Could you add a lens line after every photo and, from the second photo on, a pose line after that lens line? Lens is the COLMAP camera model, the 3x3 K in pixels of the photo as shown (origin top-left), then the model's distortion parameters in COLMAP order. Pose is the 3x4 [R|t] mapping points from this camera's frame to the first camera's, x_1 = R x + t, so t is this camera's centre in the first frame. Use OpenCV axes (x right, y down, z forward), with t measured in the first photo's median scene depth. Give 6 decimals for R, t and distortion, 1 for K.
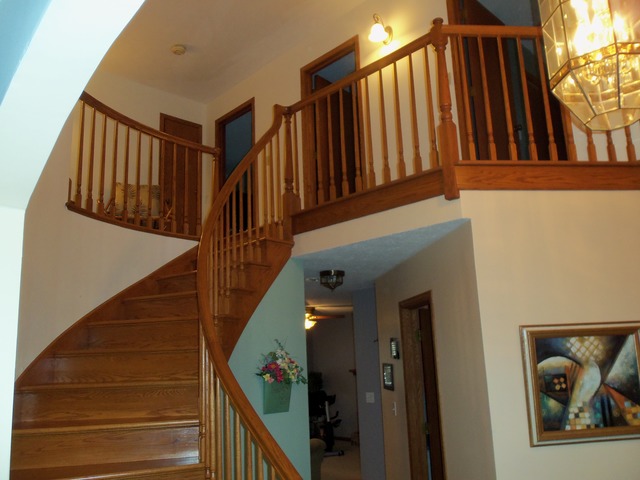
lens RADIAL K [[546.1, 0, 316.1], [0, 546.1, 241.5], [0, 0, 1]] dist [-0.014418, 0.005344]
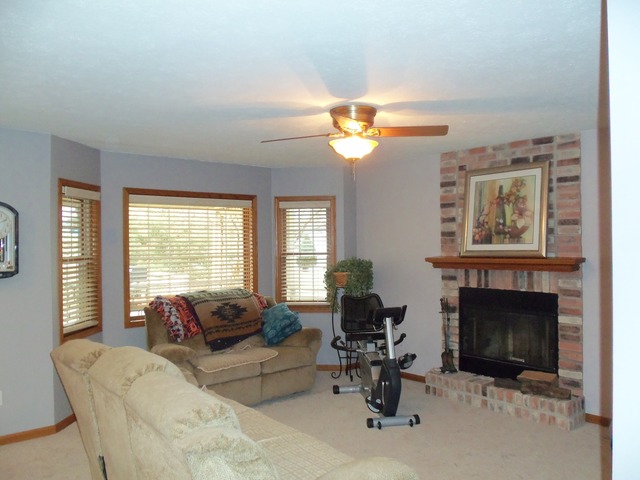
lens RADIAL K [[546.1, 0, 316.1], [0, 546.1, 241.5], [0, 0, 1]] dist [-0.014418, 0.005344]
pose [[0.998347, 0.026406, -0.051055, -0.021939], [-0.015915, 0.980491, 0.195920, 0.129282], [0.055232, -0.194784, 0.979290, 0.526752]]
